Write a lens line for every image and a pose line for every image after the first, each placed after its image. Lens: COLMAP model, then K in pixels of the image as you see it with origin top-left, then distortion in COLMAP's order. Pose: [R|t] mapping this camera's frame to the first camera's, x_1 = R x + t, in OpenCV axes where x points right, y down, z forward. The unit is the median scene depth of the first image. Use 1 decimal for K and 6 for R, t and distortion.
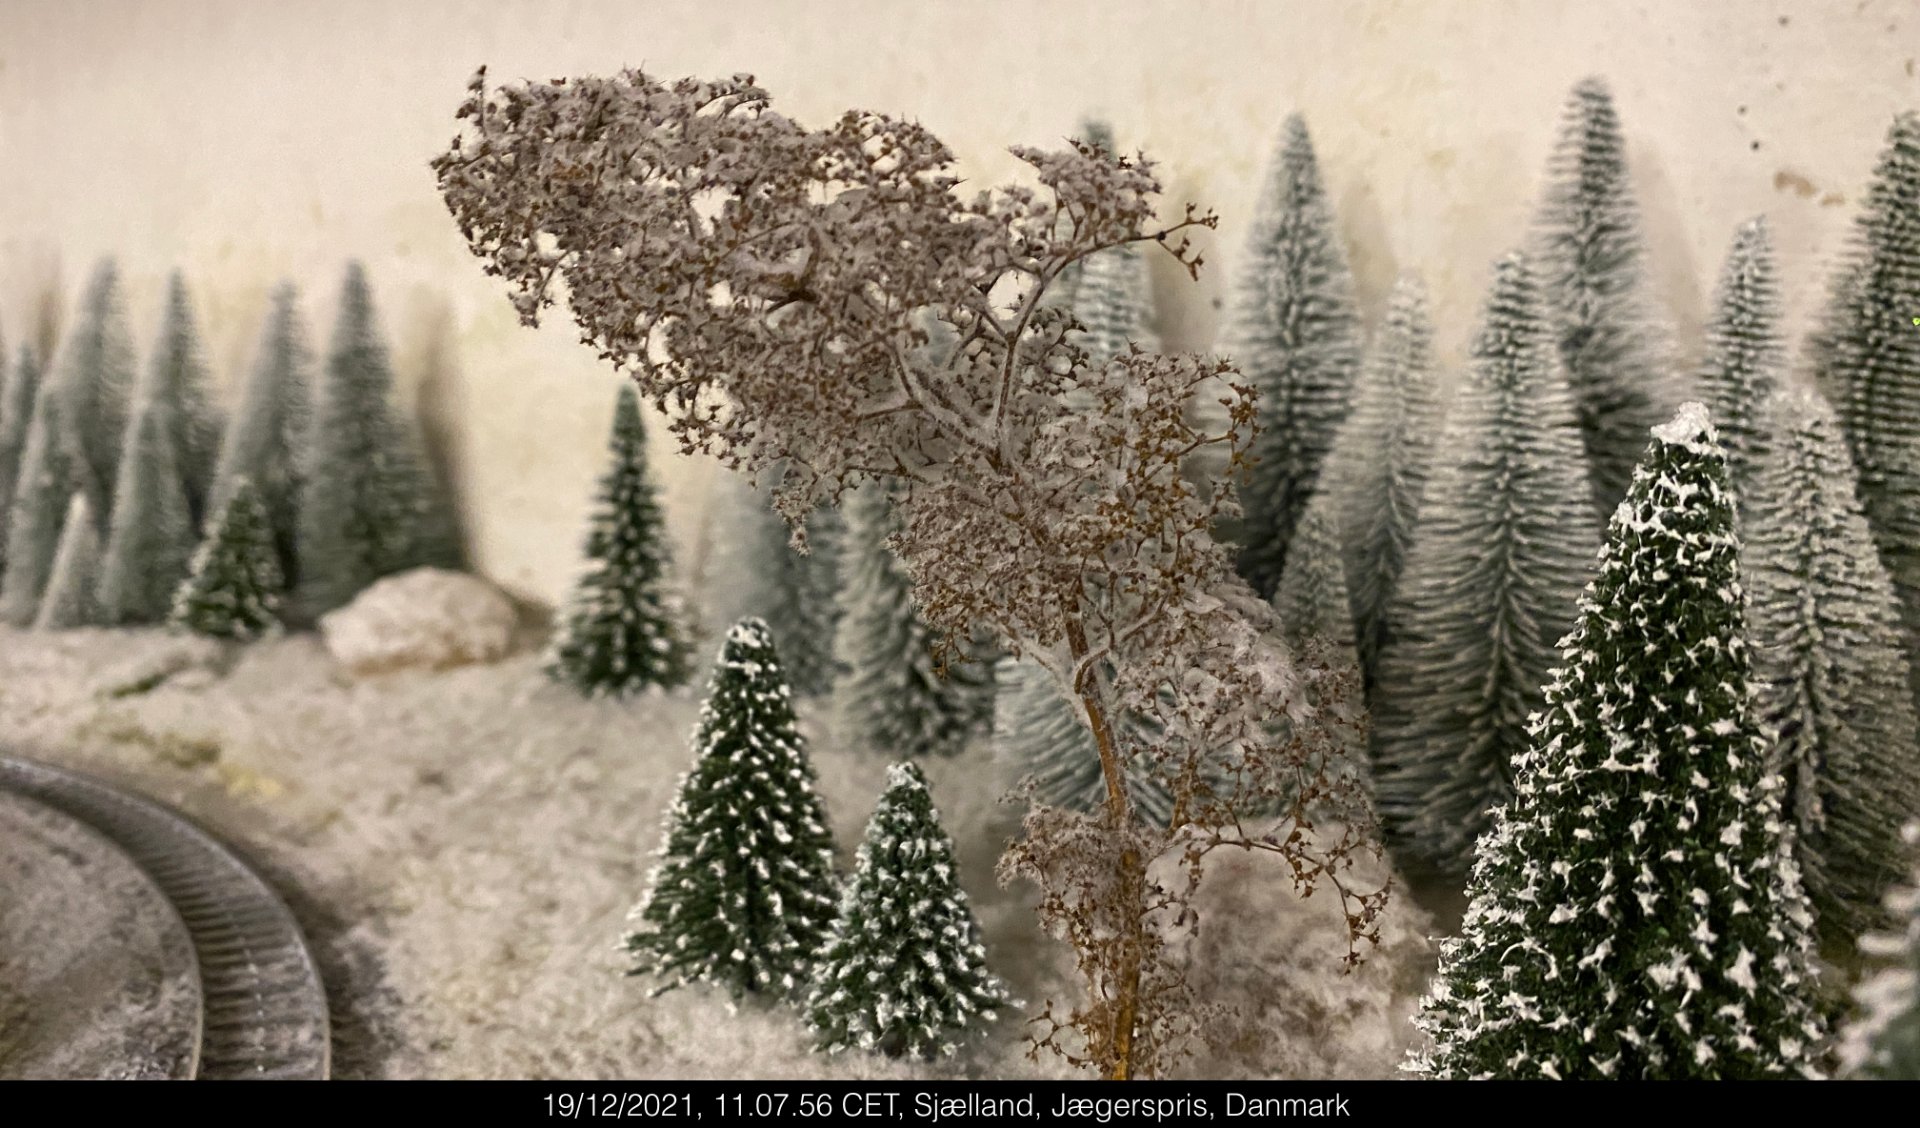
lens RADIAL K [[1451.5, 0, 963.6], [0, 1451.5, 553.8], [0, 0, 1]] dist [-0.012923, 0.015326]
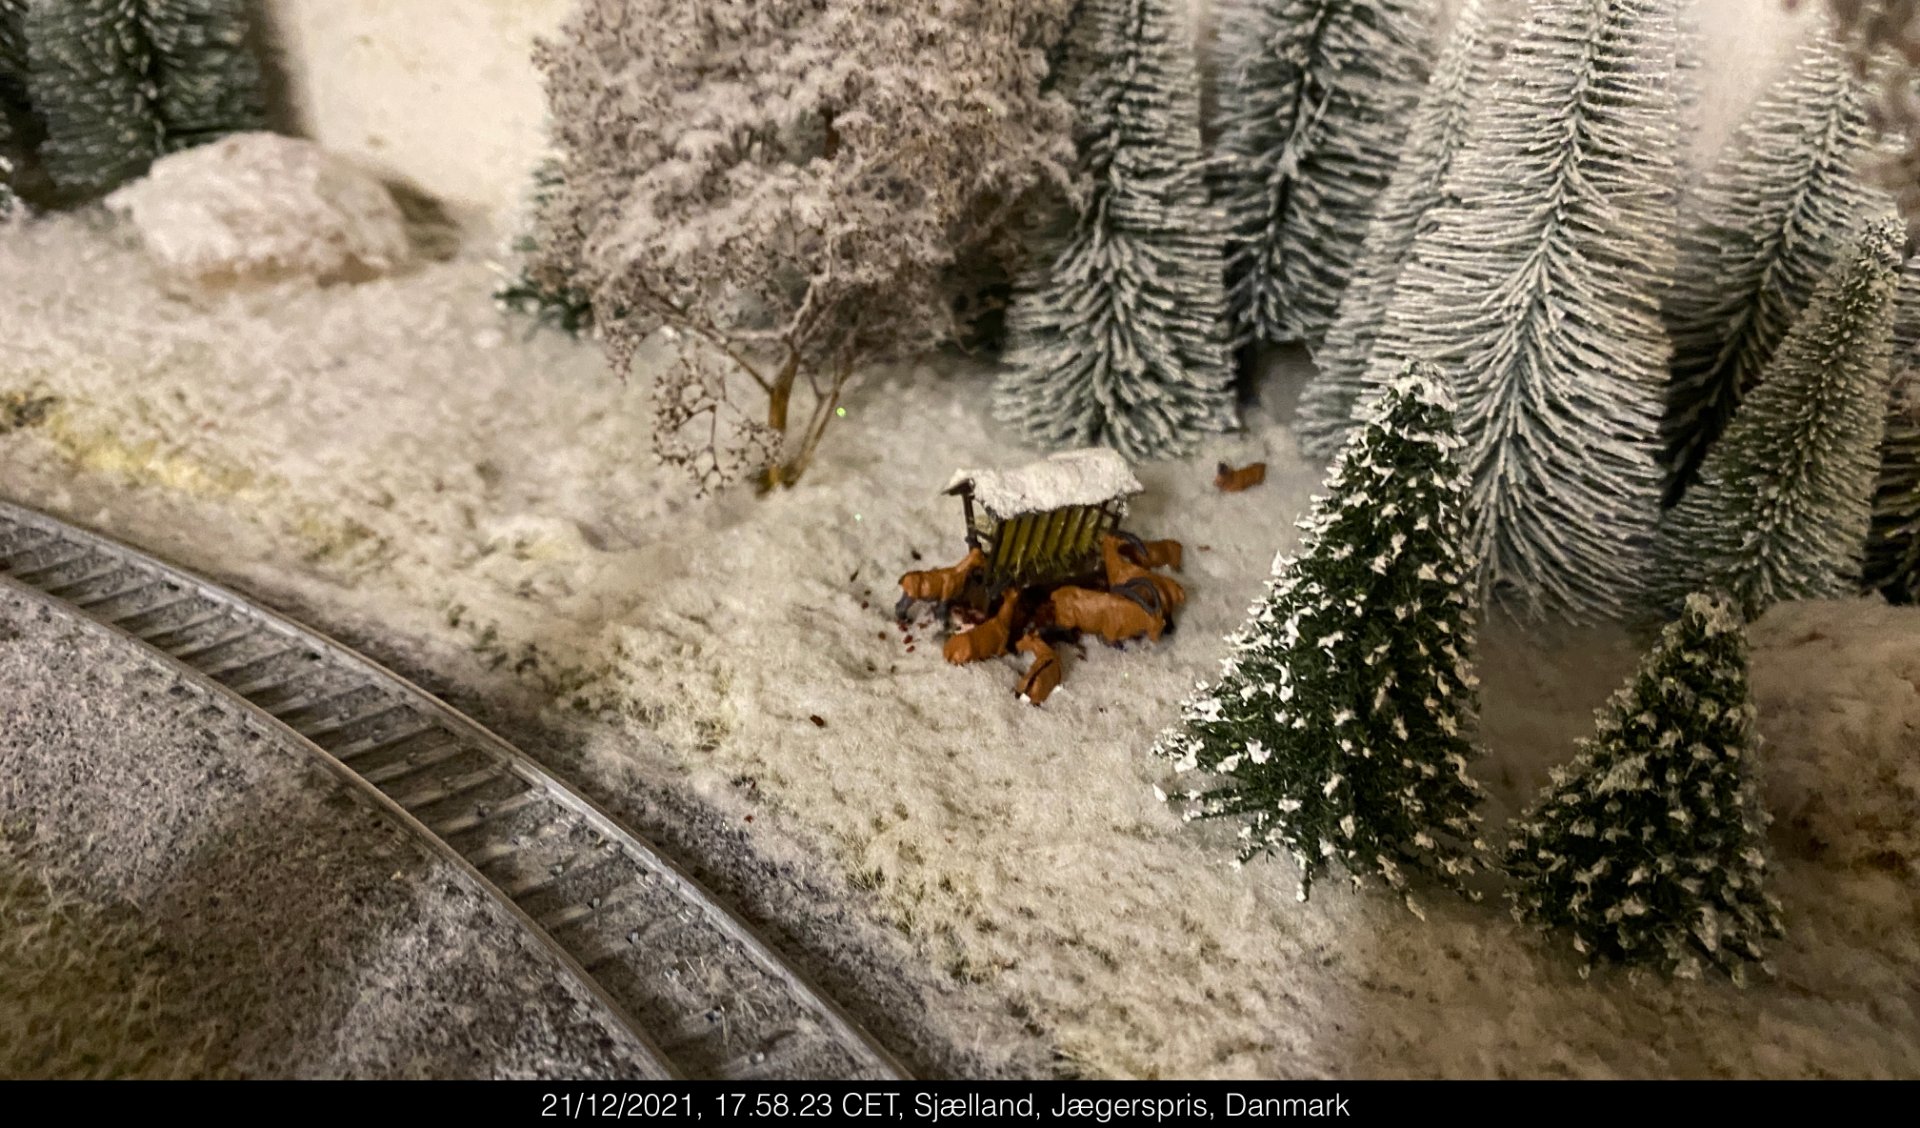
lens RADIAL K [[1451.5, 0, 958.7], [0, 1451.5, 557.4], [0, 0, 1]] dist [-0.012923, 0.015326]
pose [[0.947440, -0.010679, 0.319757, -0.301322], [-0.086252, 0.953912, 0.287425, -0.023996], [-0.308089, -0.299897, 0.902852, 0.225487]]
